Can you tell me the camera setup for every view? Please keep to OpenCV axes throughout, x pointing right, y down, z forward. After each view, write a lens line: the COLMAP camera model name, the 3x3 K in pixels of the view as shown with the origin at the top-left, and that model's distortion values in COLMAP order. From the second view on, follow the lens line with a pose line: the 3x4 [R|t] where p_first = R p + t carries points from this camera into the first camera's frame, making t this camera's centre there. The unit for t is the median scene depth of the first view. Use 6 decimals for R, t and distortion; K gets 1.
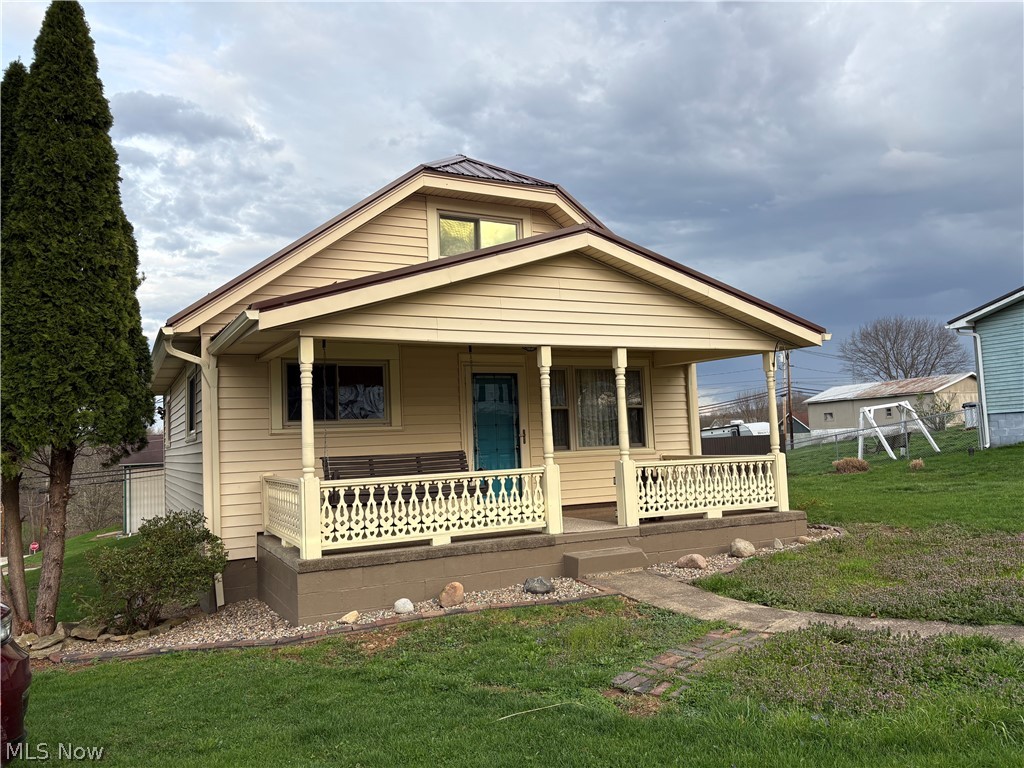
lens RADIAL K [[807.8, 0, 470.3], [0, 807.8, 381.6], [0, 0, 1]] dist [0.156380, -0.228248]
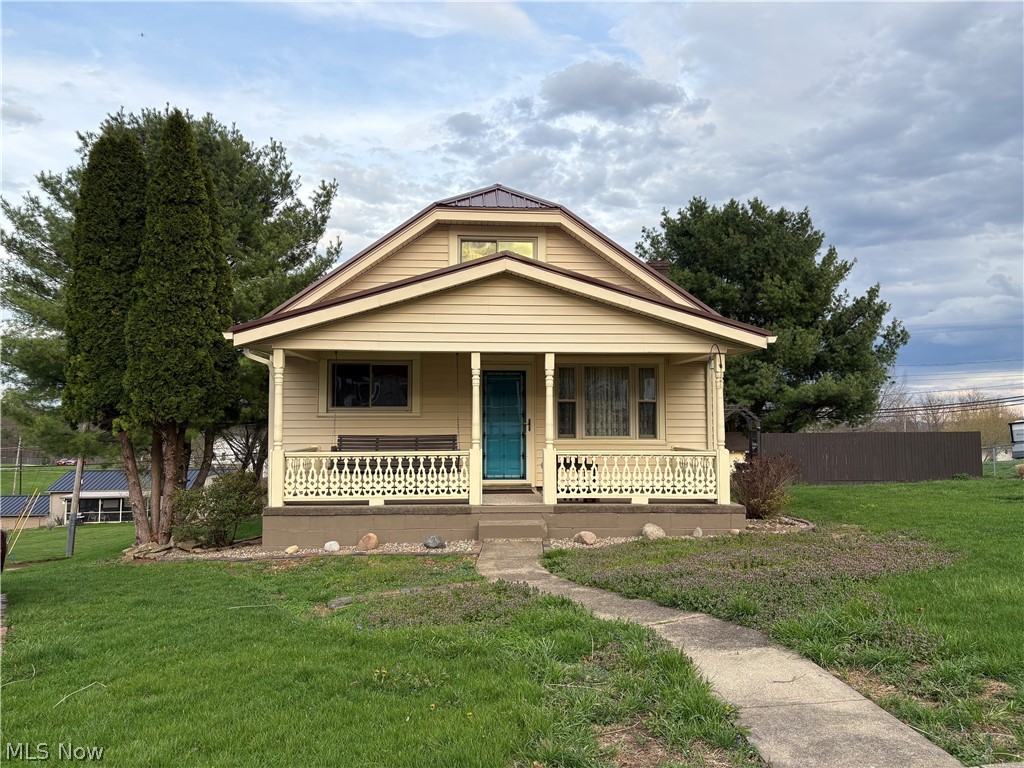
lens RADIAL K [[807.8, 0, 470.3], [0, 807.8, 381.6], [0, 0, 1]] dist [0.156380, -0.228248]
pose [[0.901625, 0.014715, -0.432268, 0.628494], [-0.001590, 0.999527, 0.030709, -0.038400], [0.432515, -0.027001, 0.901222, -0.110103]]
